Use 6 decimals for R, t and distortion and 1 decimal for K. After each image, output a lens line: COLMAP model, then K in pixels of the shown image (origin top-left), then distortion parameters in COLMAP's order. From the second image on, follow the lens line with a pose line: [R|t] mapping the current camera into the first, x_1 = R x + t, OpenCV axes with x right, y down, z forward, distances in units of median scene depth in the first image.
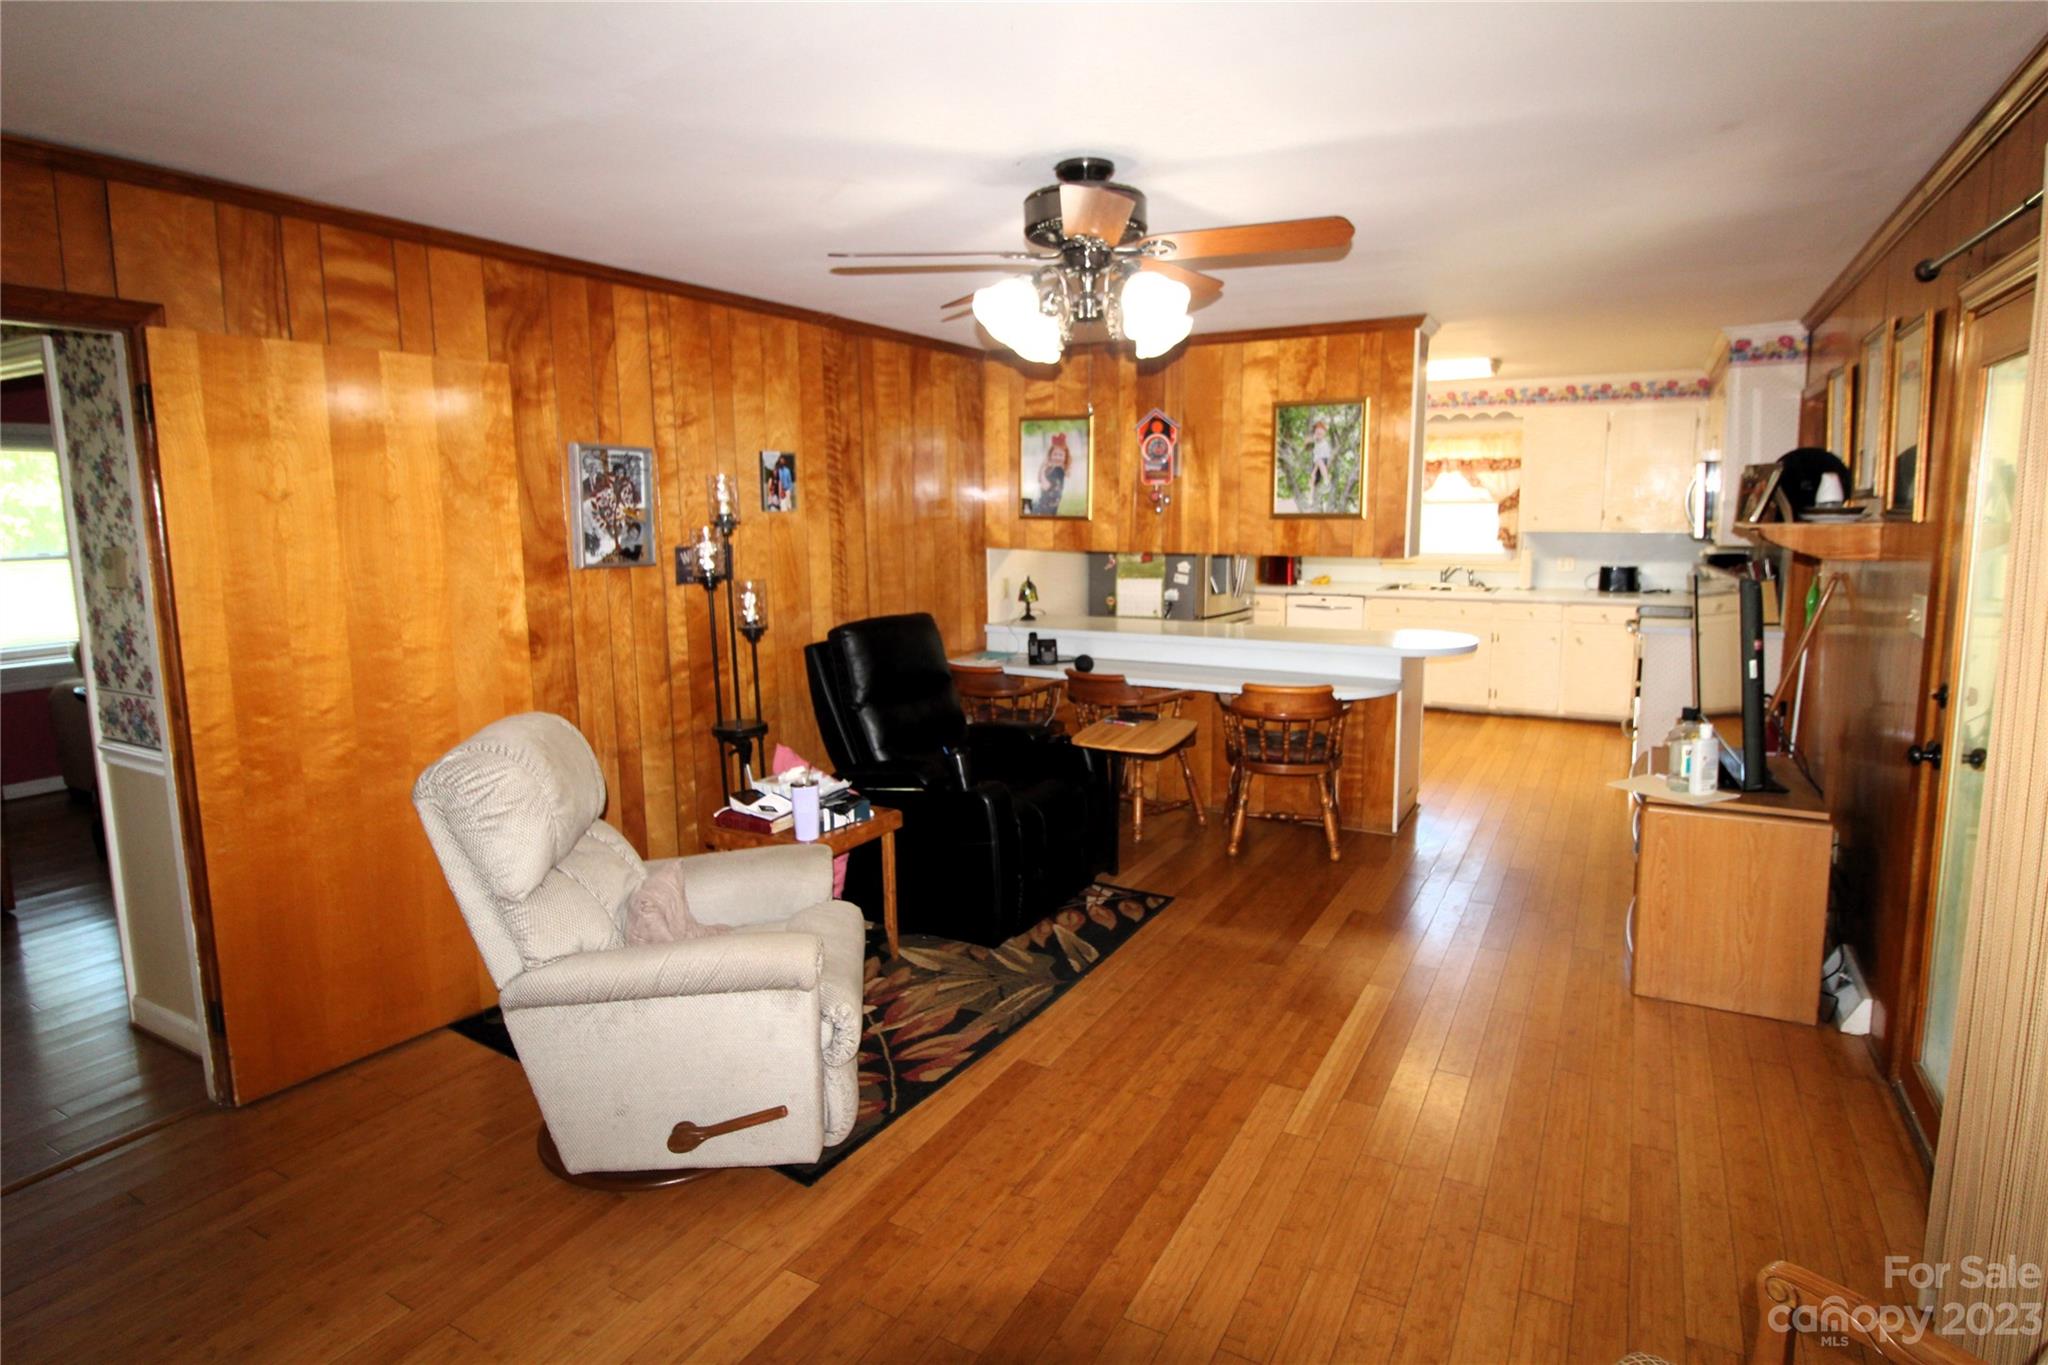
lens RADIAL K [[1073.2, 0, 1038.5], [0, 1073.2, 641.8], [0, 0, 1]] dist [0.014451, -0.016305]
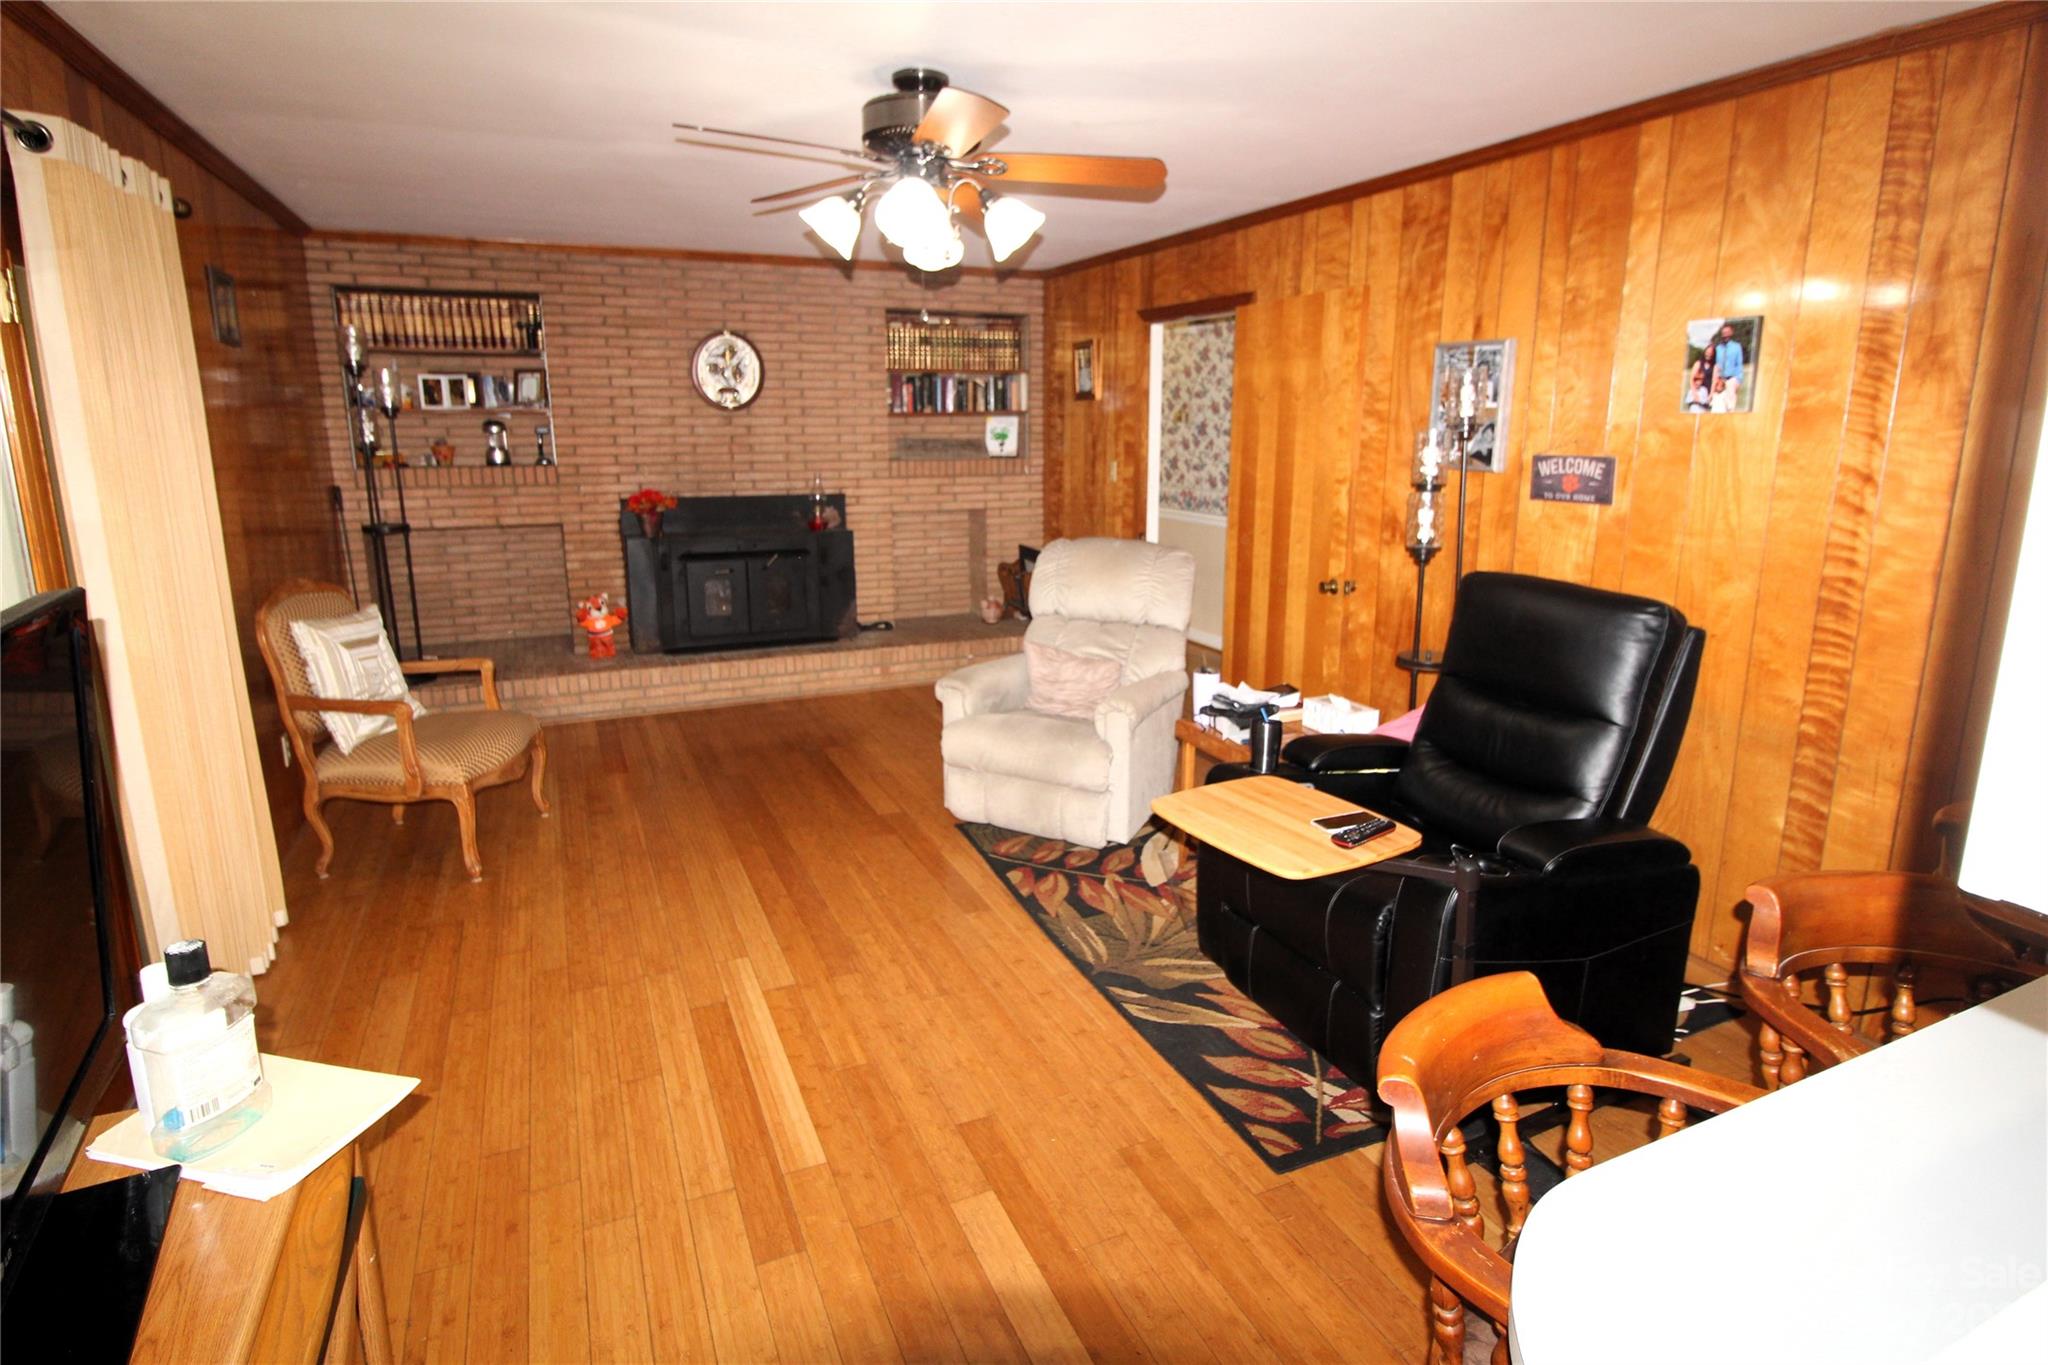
lens RADIAL K [[1073.2, 0, 1038.5], [0, 1073.2, 641.8], [0, 0, 1]] dist [0.014451, -0.016305]
pose [[-0.591578, 0.177370, -0.786495, 0.626260], [-0.095680, 0.953163, 0.286925, -0.163145], [0.800550, 0.244990, -0.546900, 1.262829]]
